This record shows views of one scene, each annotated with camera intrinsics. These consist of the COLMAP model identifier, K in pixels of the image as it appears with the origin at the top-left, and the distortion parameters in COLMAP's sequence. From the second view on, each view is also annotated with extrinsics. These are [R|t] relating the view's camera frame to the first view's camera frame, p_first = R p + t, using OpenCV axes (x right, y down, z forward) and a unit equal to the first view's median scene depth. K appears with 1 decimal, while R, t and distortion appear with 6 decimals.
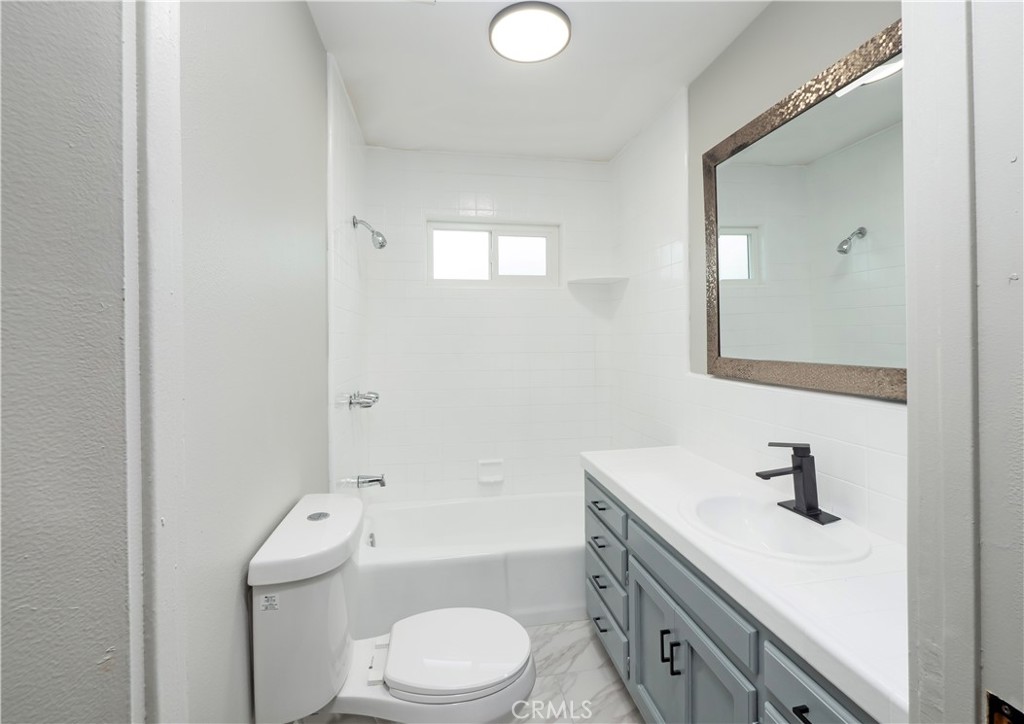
lens RADIAL K [[468.5, 0, 512.0], [0, 468.5, 362.0], [0, 0, 1]] dist [-0.001586, -0.000663]
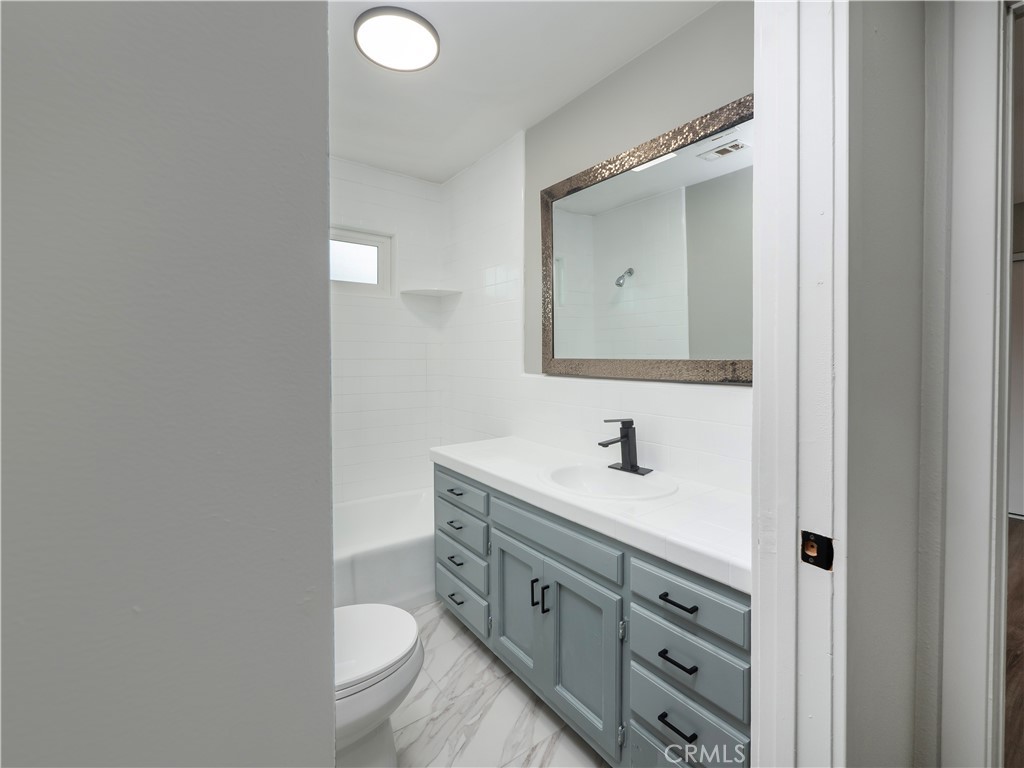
lens RADIAL K [[439.6, 0, 512.0], [0, 439.6, 384.0], [0, 0, 1]] dist [0.000131, 0.000039]
pose [[0.896071, -0.006049, 0.443869, -0.173275], [0.001220, 0.999937, 0.011165, 0.044465], [-0.443909, -0.009463, 0.896022, 0.012954]]
